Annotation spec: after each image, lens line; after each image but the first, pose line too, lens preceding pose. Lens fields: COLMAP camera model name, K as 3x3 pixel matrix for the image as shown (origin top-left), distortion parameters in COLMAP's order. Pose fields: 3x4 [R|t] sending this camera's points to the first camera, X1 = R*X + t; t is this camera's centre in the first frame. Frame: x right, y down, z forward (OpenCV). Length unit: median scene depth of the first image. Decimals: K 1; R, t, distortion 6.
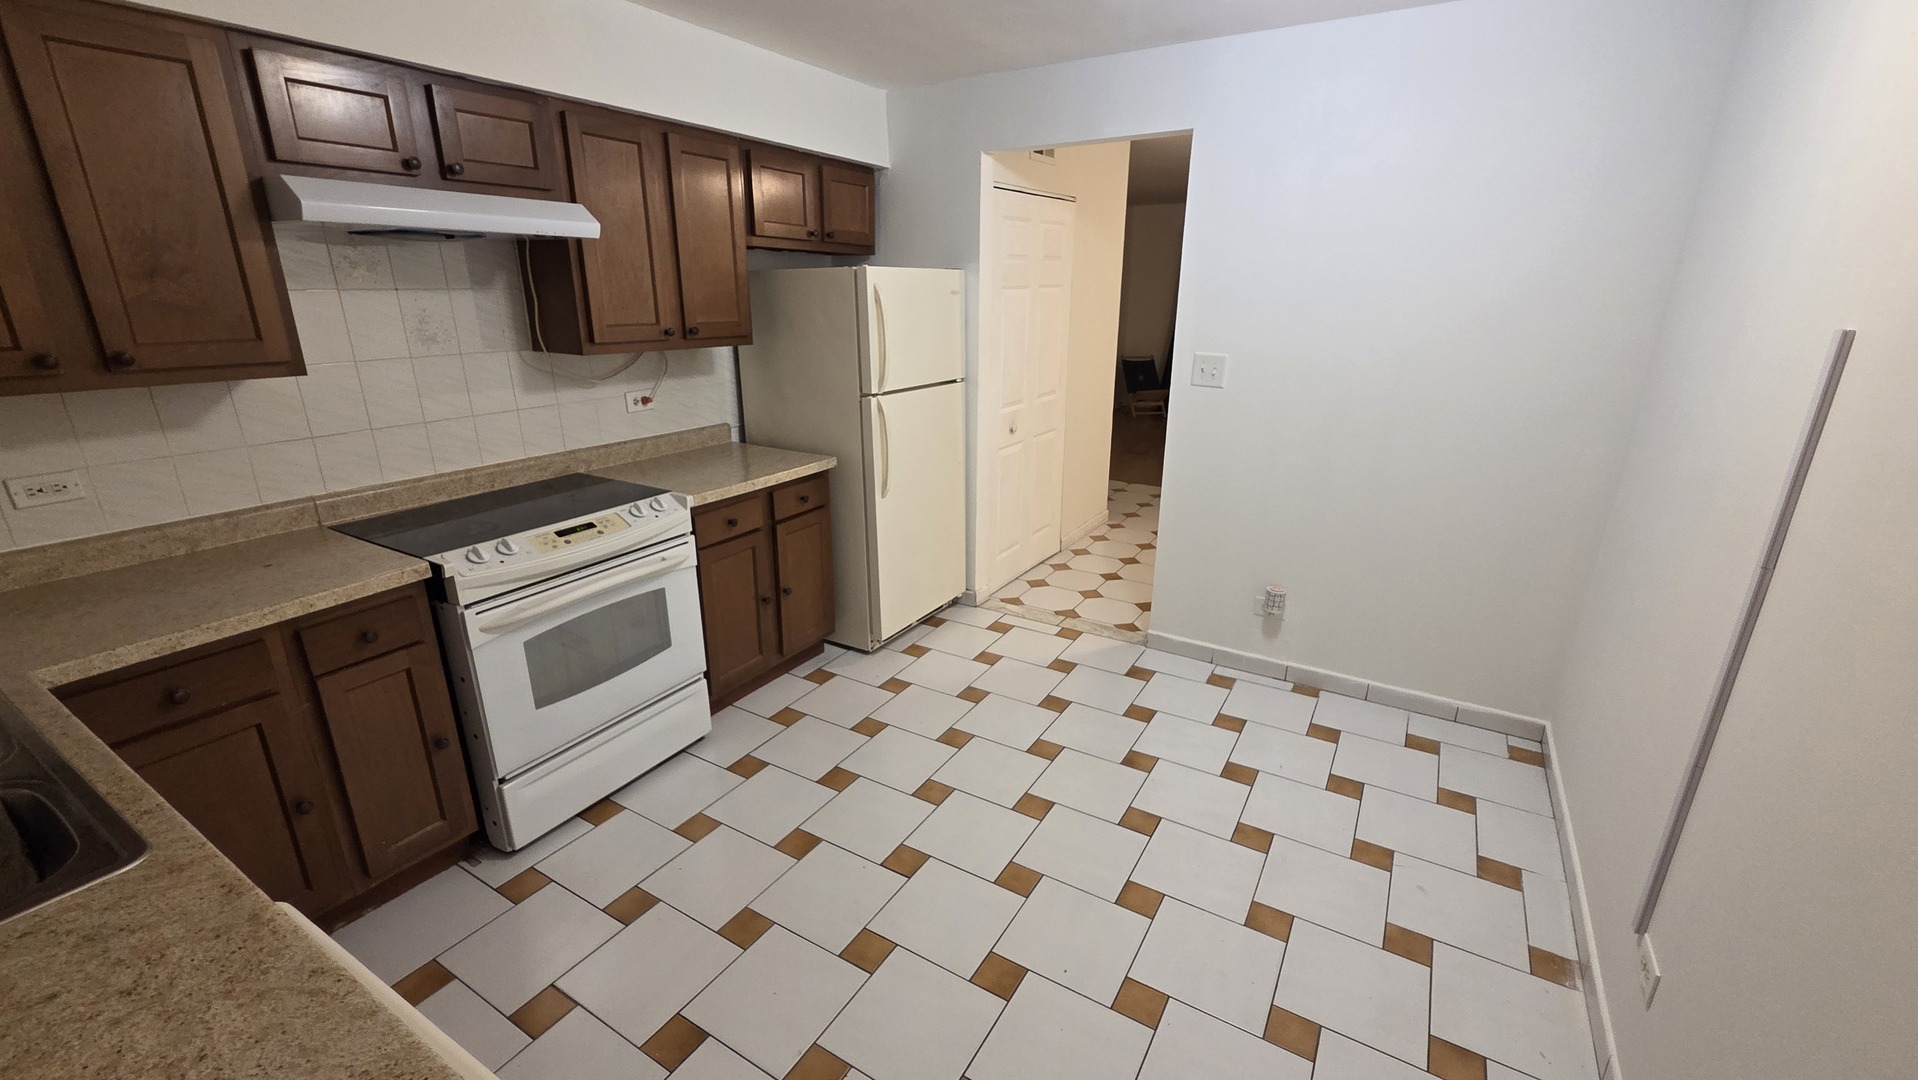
lens RADIAL K [[780.1, 0, 965.5], [0, 780.1, 541.9], [0, 0, 1]] dist [0.002312, -0.000543]
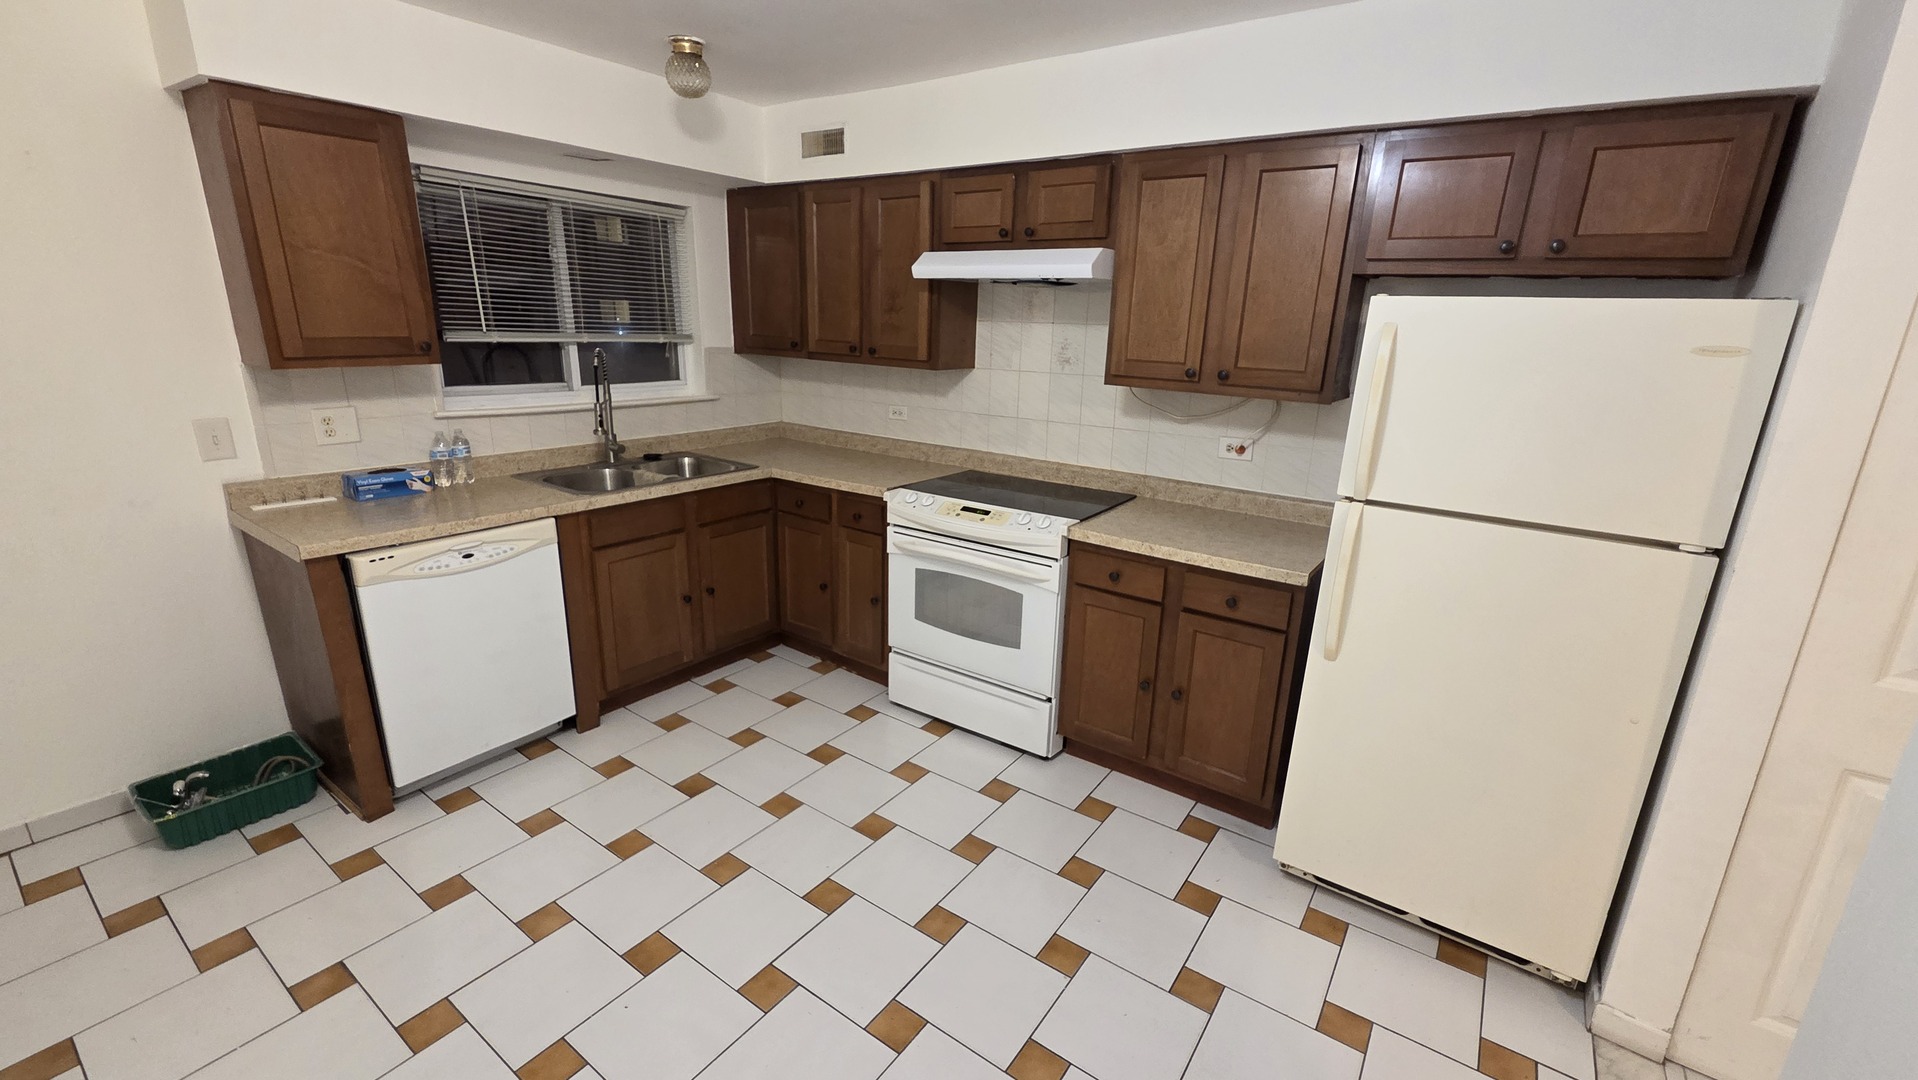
lens RADIAL K [[780.1, 0, 961.3], [0, 780.1, 542.6], [0, 0, 1]] dist [0.002312, -0.000543]
pose [[-0.075021, 0.270894, -0.959681, 0.619733], [-0.337984, 0.898520, 0.280051, -0.271448], [0.938157, 0.345367, 0.024150, 0.840640]]
